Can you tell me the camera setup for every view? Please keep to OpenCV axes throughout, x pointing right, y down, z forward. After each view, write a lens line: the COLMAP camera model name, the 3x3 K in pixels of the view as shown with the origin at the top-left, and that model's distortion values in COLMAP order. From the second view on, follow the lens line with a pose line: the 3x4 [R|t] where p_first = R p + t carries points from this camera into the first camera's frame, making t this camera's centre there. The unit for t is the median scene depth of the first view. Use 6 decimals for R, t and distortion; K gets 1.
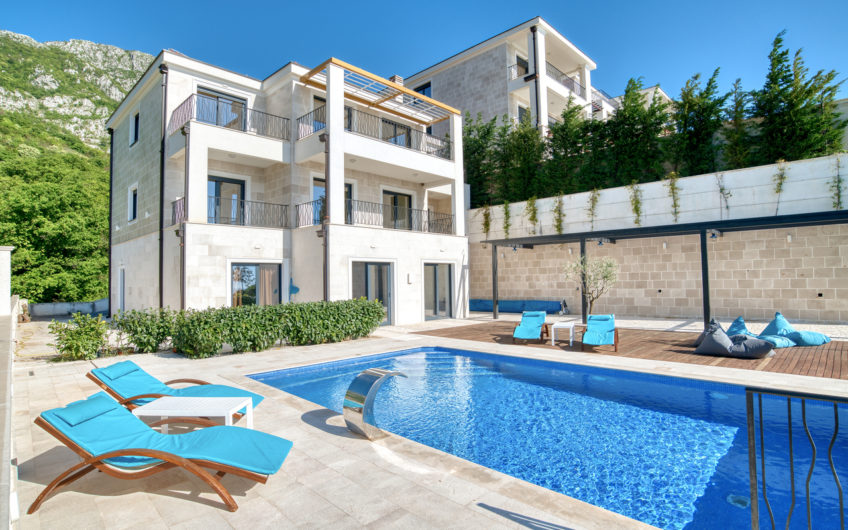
lens RADIAL K [[441.0, 0, 429.6], [0, 441.0, 268.4], [0, 0, 1]] dist [-0.071211, 0.024083]
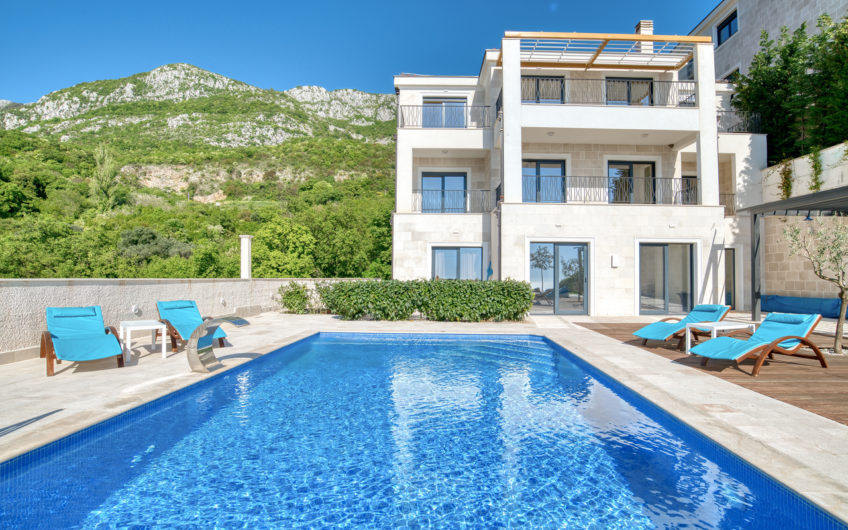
lens RADIAL K [[441.0, 0, 429.6], [0, 441.0, 268.4], [0, 0, 1]] dist [-0.071211, 0.024083]
pose [[0.674949, 0.004350, -0.737852, 0.320171], [0.000507, 0.999980, 0.006359, 0.030311], [0.737865, -0.004666, 0.674933, 0.189267]]
